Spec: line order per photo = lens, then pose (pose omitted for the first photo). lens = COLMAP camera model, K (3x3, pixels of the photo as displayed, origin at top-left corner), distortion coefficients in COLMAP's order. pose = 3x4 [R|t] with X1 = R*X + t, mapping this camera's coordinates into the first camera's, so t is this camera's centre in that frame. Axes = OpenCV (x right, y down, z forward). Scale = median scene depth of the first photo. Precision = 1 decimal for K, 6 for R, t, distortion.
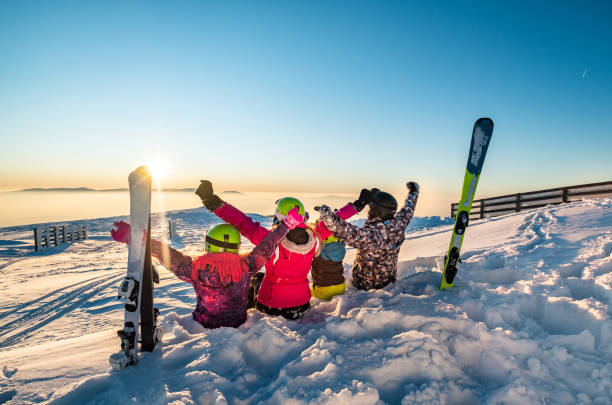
lens RADIAL K [[330.9, 0, 330.1], [0, 330.9, 219.7], [0, 0, 1]] dist [-0.001201, -0.000576]
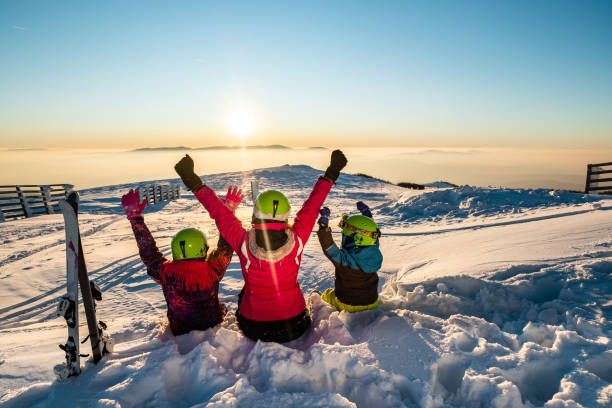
lens RADIAL K [[372.1, 0, 306.0], [0, 372.1, 204.0], [0, 0, 1]] dist [0.002913, 0.000134]
pose [[0.948034, 0.028748, -0.316868, 0.278916], [-0.006468, 0.997445, 0.071143, -0.120918], [0.318104, -0.065396, 0.945798, 0.078889]]
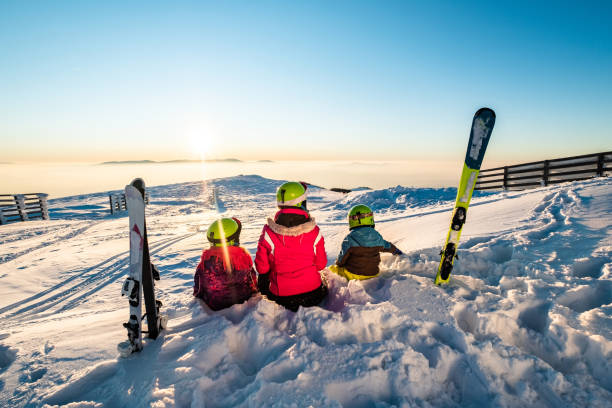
lens RADIAL K [[301.9, 0, 306.0], [0, 301.9, 204.0], [0, 0, 1]] dist [-0.002470, -0.001513]
pose [[0.987258, 0.002441, -0.159109, 0.083704], [0.007598, 0.998019, 0.062454, -0.077881], [0.158947, -0.062867, 0.985284, 0.056681]]
